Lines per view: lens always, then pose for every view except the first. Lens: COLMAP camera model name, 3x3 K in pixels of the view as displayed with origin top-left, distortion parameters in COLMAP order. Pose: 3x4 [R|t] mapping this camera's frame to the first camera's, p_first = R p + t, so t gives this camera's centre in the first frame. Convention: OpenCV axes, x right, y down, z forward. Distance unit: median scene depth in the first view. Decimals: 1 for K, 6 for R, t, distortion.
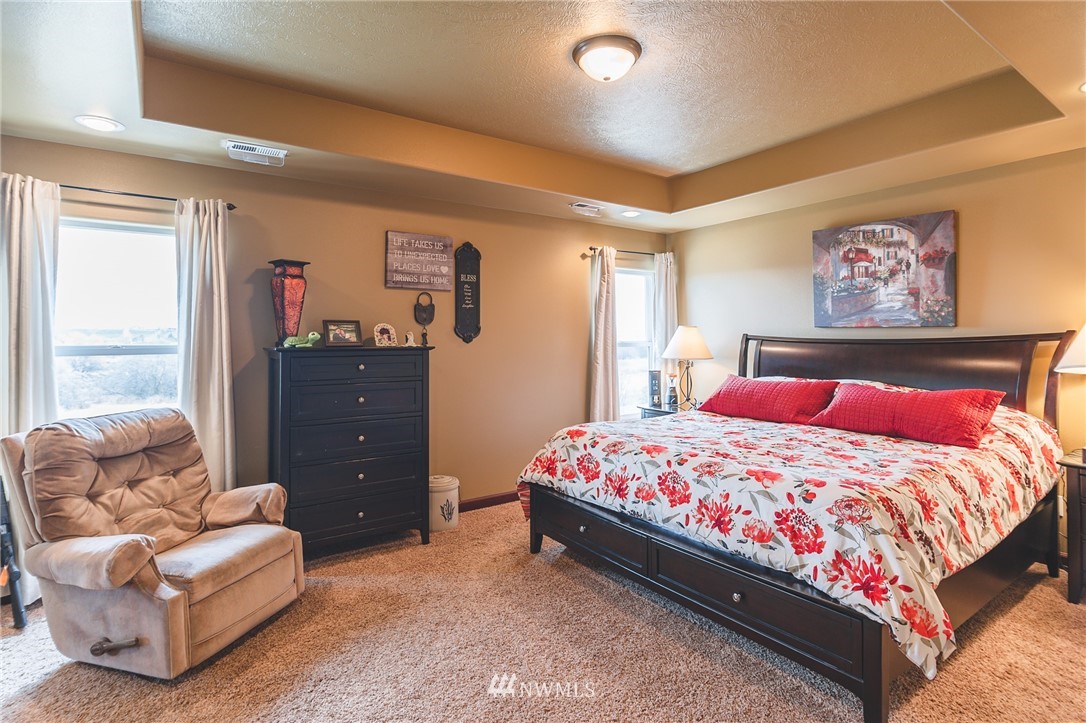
lens RADIAL K [[546.3, 0, 539.3], [0, 546.3, 325.5], [0, 0, 1]] dist [-0.003895, -0.000687]
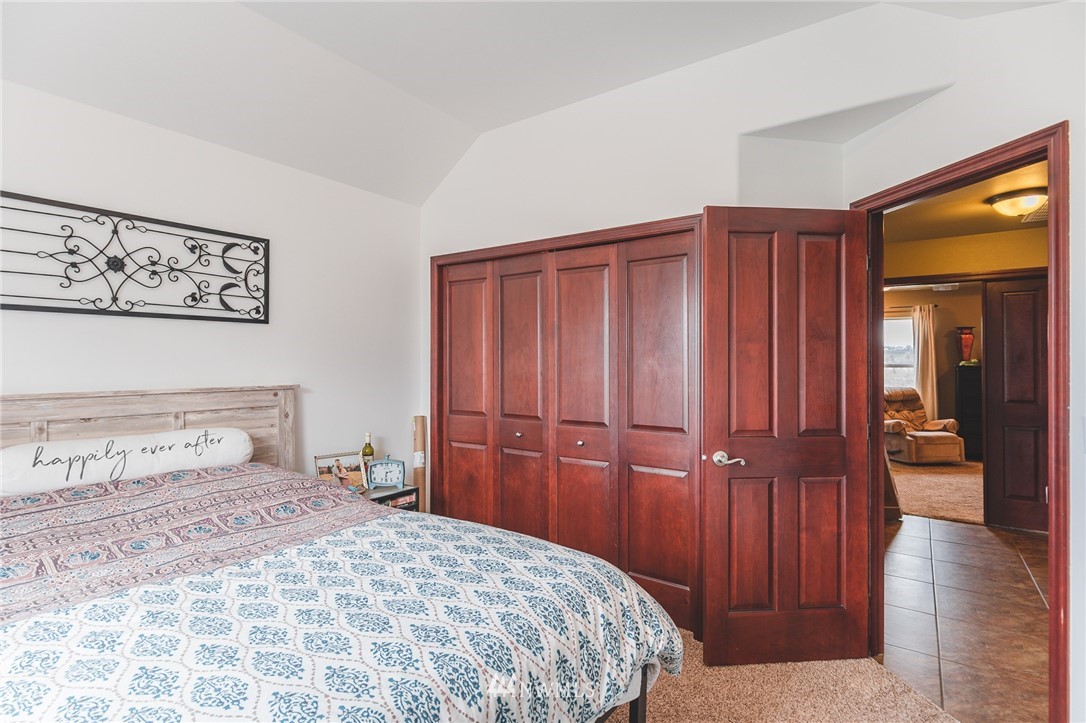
lens RADIAL K [[528.3, 0, 543.0], [0, 528.3, 361.5], [0, 0, 1]] dist [-0.001590, -0.000048]
pose [[0.342211, 0.001618, -0.939622, 1.120842], [0.022057, 0.999709, 0.009755, -0.041837], [0.939364, -0.024064, 0.342076, -1.553900]]
